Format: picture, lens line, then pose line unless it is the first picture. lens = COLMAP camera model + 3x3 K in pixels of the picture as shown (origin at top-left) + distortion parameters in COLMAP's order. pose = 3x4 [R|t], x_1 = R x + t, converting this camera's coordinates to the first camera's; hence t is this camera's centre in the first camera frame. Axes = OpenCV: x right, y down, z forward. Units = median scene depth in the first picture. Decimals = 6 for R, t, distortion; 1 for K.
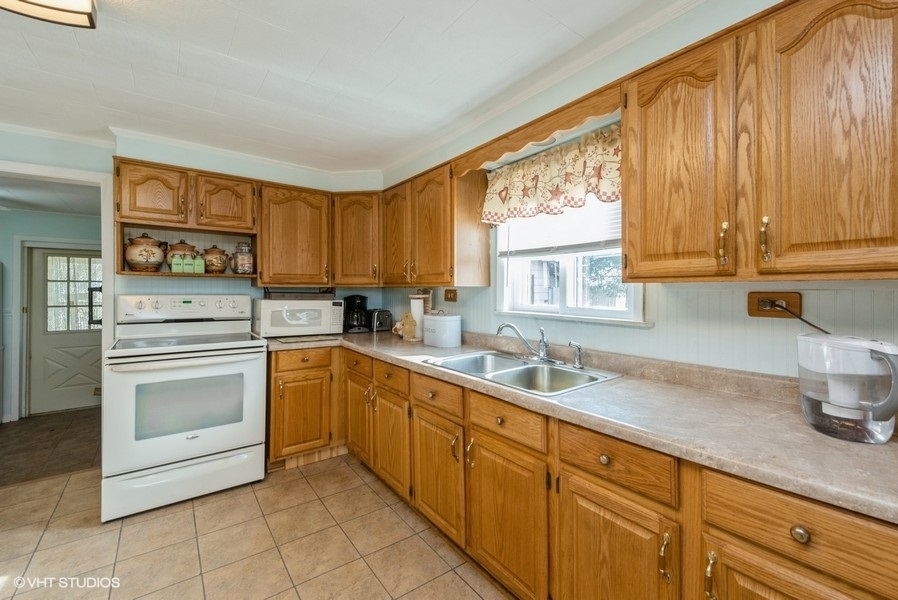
lens RADIAL K [[370.0, 0, 448.0], [0, 370.0, 286.5], [0, 0, 1]] dist [0.000792, -0.000082]
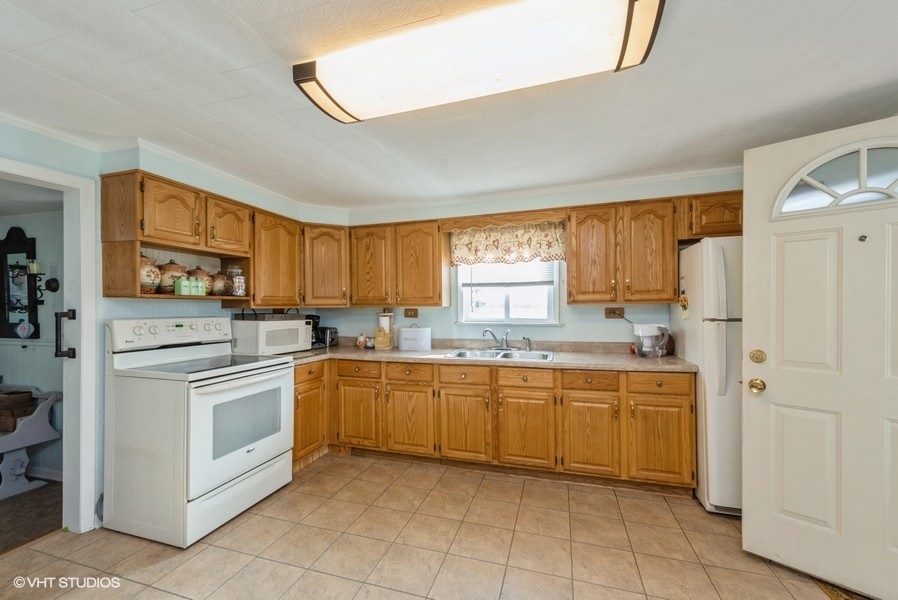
lens RADIAL K [[360.3, 0, 449.0], [0, 360.3, 300.0], [0, 0, 1]] dist [0.000005, -0.000103]
pose [[0.819165, -0.000314, 0.573558, -0.740432], [0.006721, 0.999936, -0.009052, -0.012431], [-0.573519, 0.011270, 0.819115, -0.168513]]
